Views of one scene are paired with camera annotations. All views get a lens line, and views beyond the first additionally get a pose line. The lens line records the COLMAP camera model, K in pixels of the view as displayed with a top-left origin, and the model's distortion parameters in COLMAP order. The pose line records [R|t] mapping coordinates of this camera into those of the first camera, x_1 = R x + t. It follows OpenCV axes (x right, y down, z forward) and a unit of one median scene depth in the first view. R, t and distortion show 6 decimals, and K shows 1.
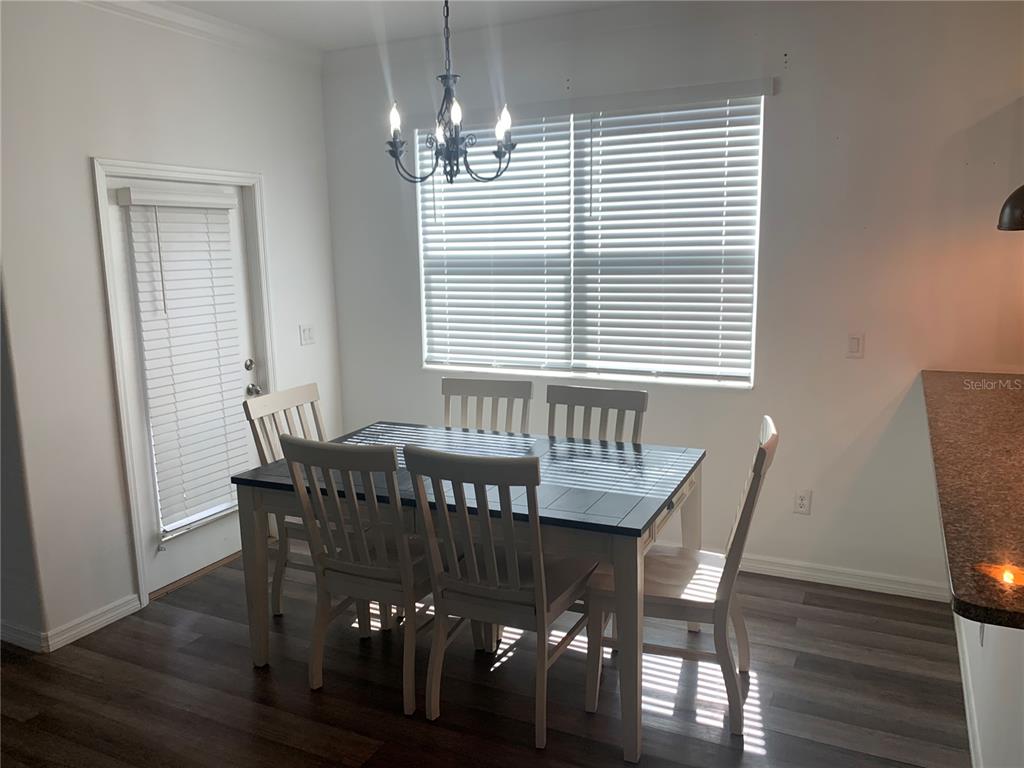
lens RADIAL K [[771.7, 0, 512.0], [0, 771.7, 384.0], [0, 0, 1]] dist [0.047888, -0.087172]
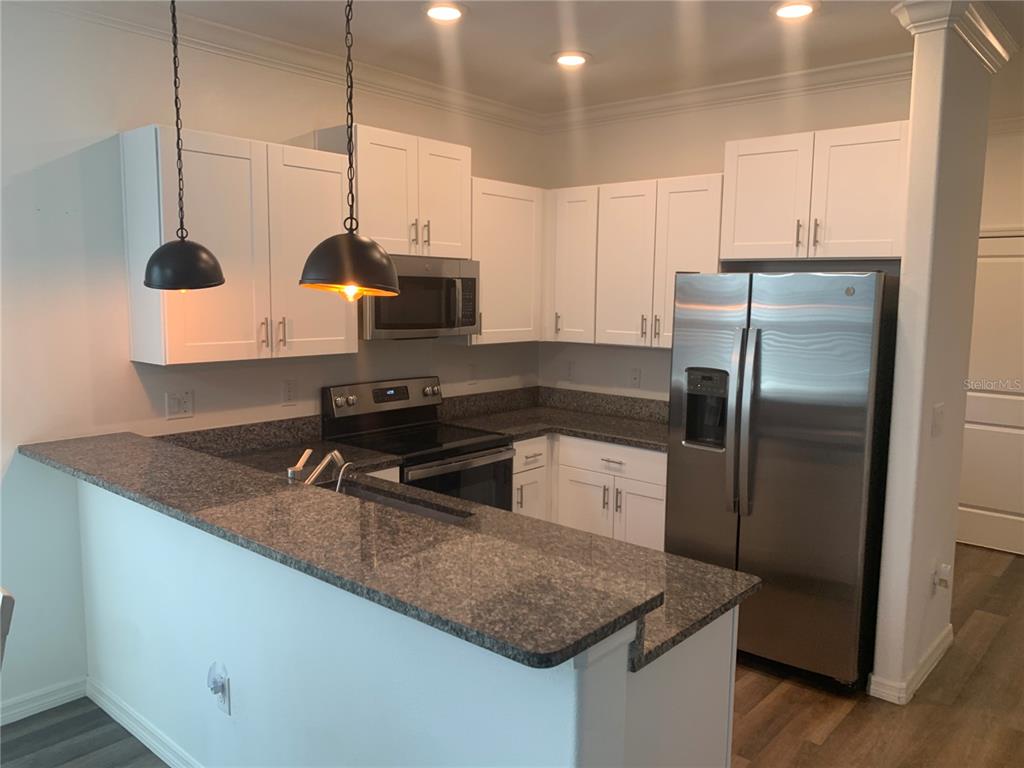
lens RADIAL K [[784.5, 0, 512.8], [0, 784.5, 376.8], [0, 0, 1]] dist [0.055609, -0.086899]
pose [[0.267084, -0.086916, 0.959746, -0.134479], [0.147111, 0.987929, 0.048530, -0.047558], [-0.952379, 0.128227, 0.276646, 0.206182]]
